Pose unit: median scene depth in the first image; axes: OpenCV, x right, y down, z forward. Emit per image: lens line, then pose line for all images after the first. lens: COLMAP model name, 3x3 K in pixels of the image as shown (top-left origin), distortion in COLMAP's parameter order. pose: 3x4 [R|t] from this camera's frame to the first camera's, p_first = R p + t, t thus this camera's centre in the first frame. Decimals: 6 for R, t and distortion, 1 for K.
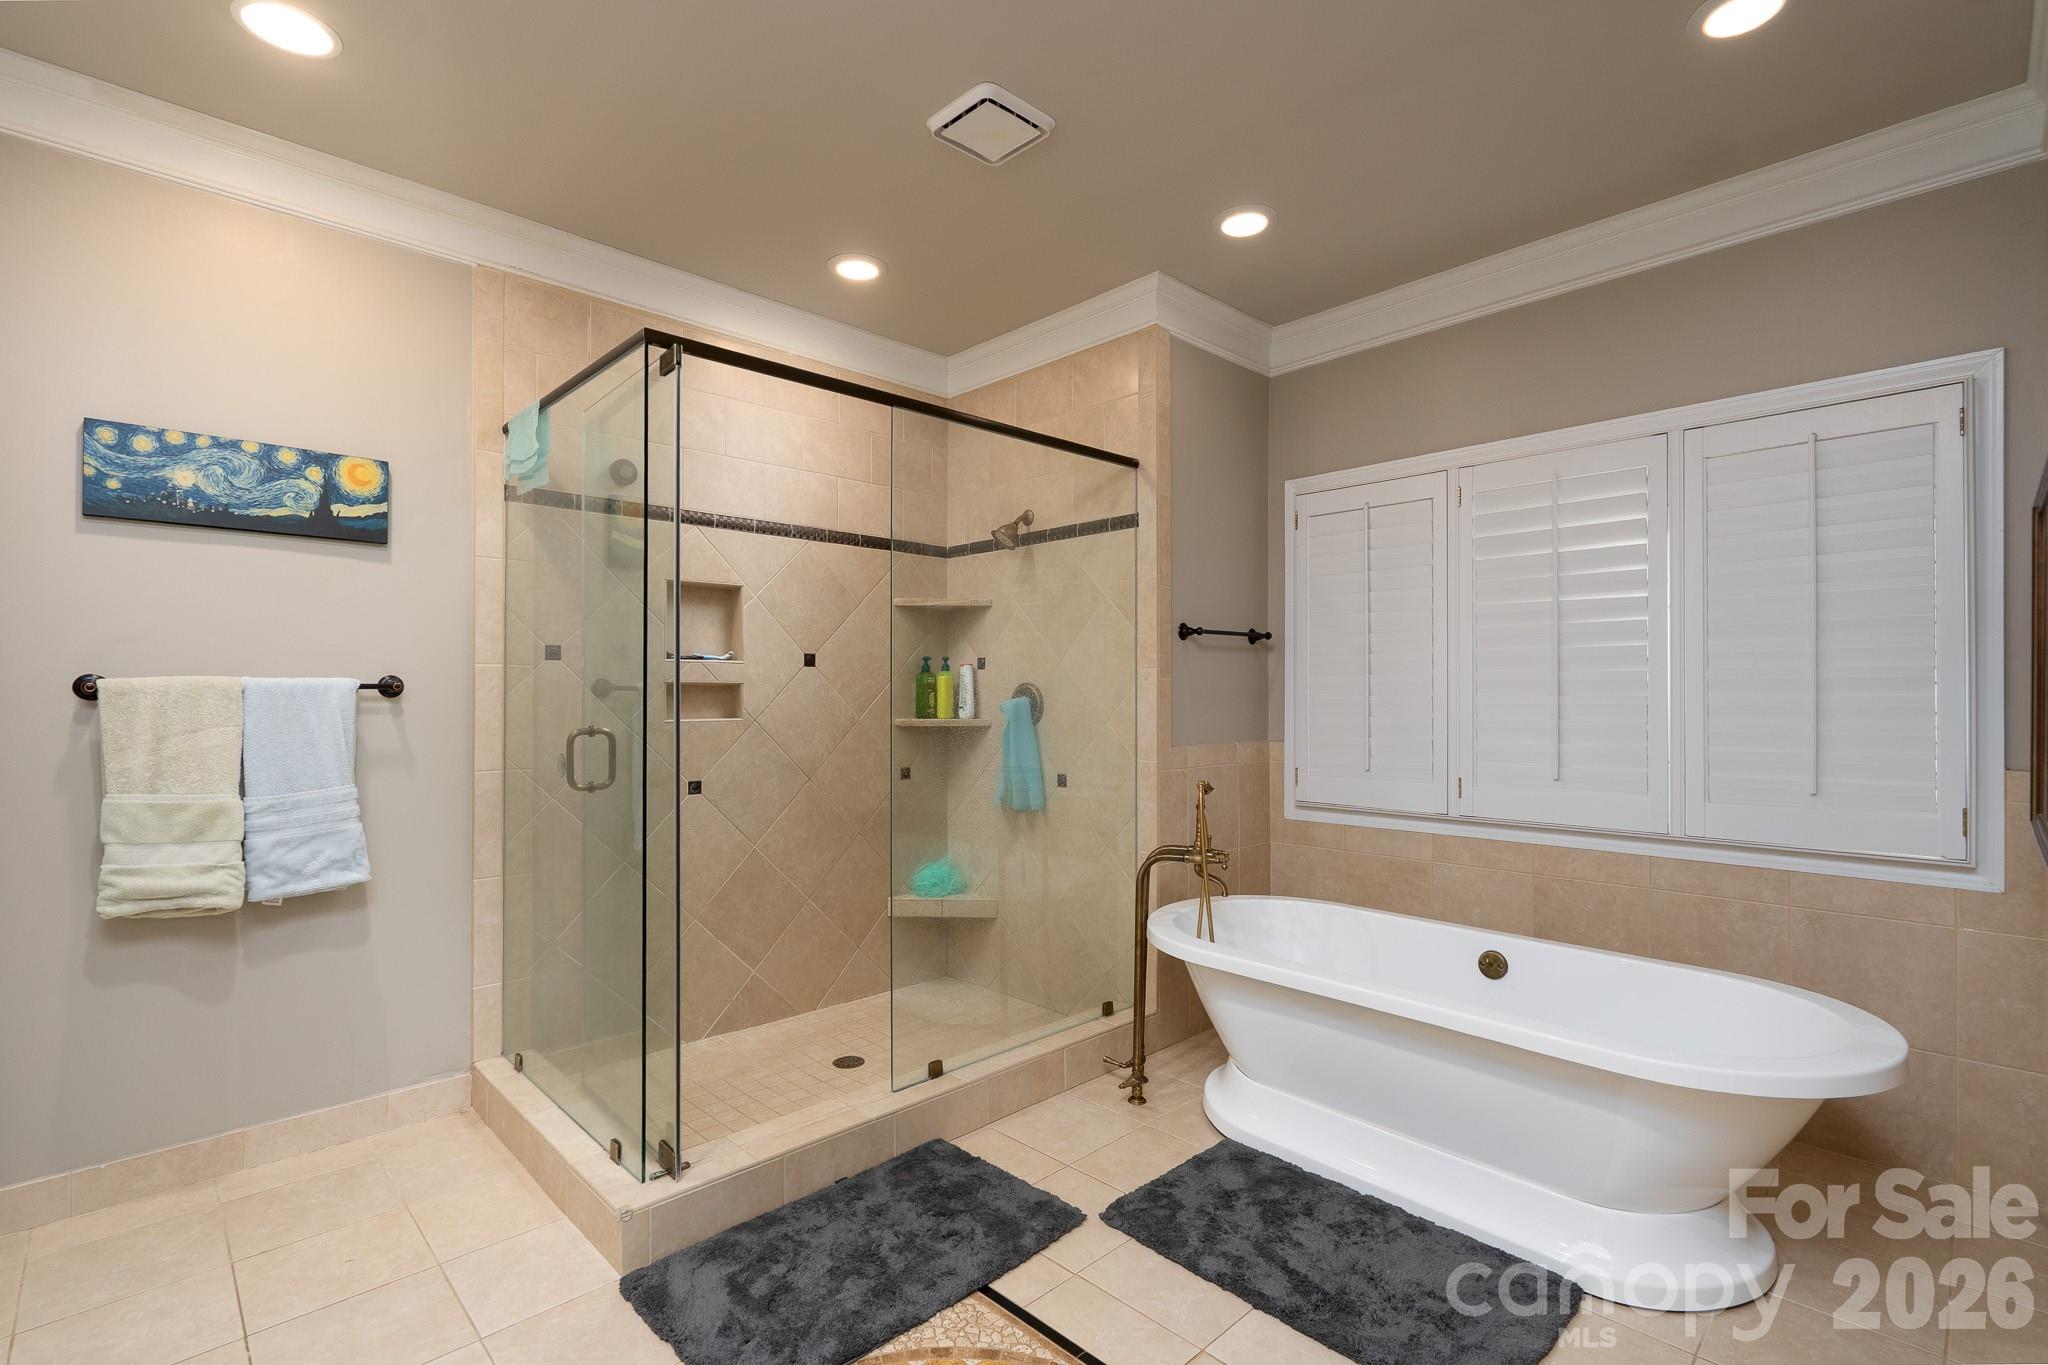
lens RADIAL K [[942.5, 0, 1005.1], [0, 942.5, 693.9], [0, 0, 1]] dist [-0.004613, 0.002572]
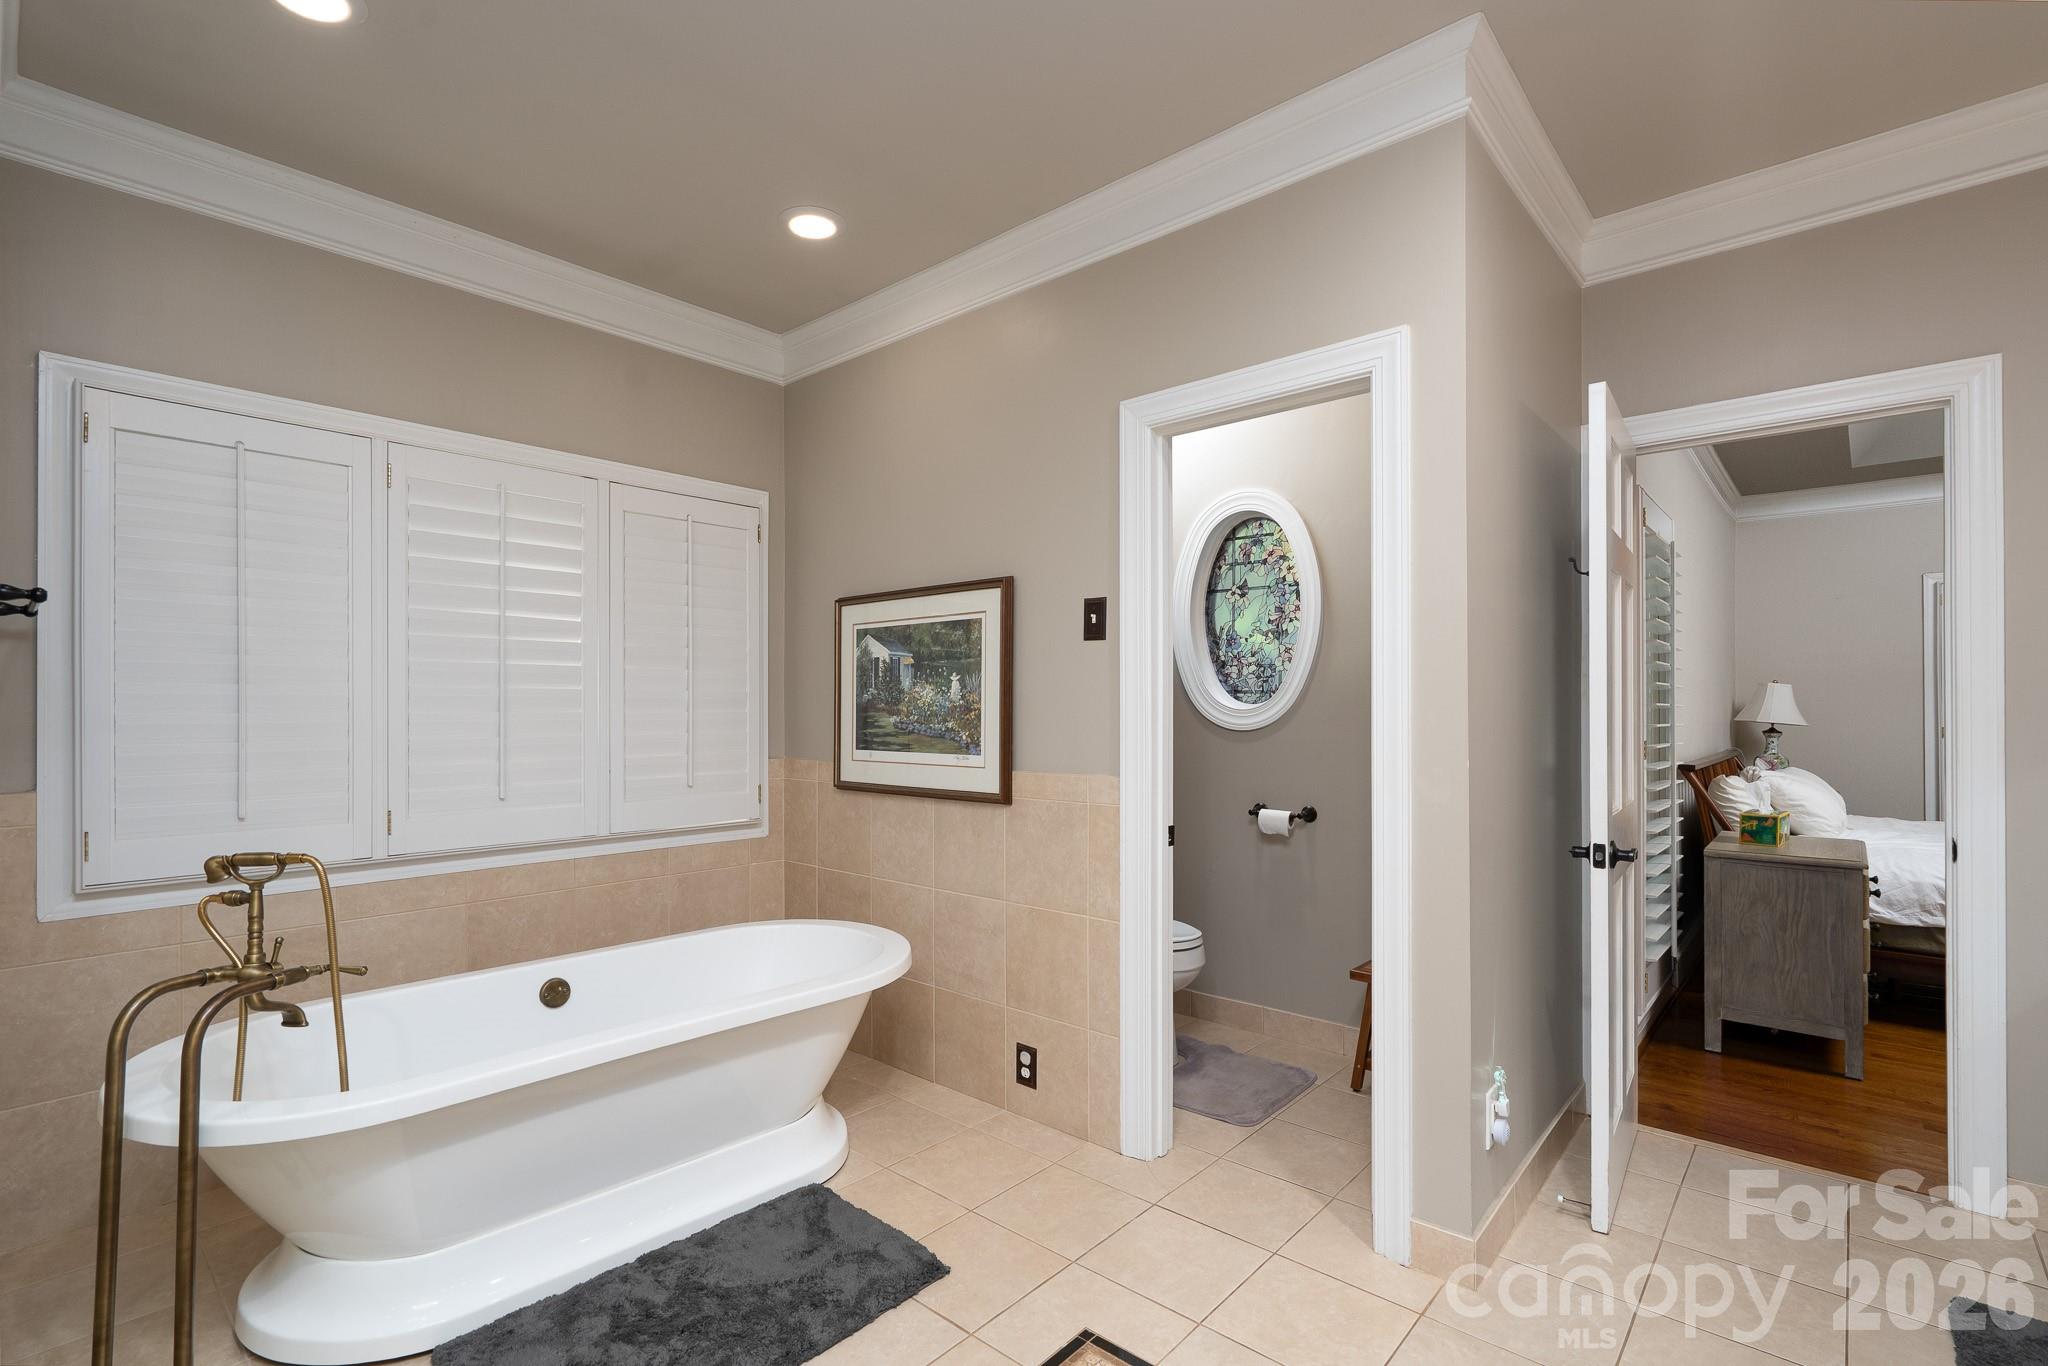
lens RADIAL K [[942.5, 0, 1038.4], [0, 942.5, 698.4], [0, 0, 1]] dist [-0.004613, 0.002572]
pose [[-0.098504, 0.015465, 0.995016, -0.447138], [0.003274, 0.999879, -0.015216, 0.004530], [-0.995131, 0.001759, -0.098543, 0.554888]]
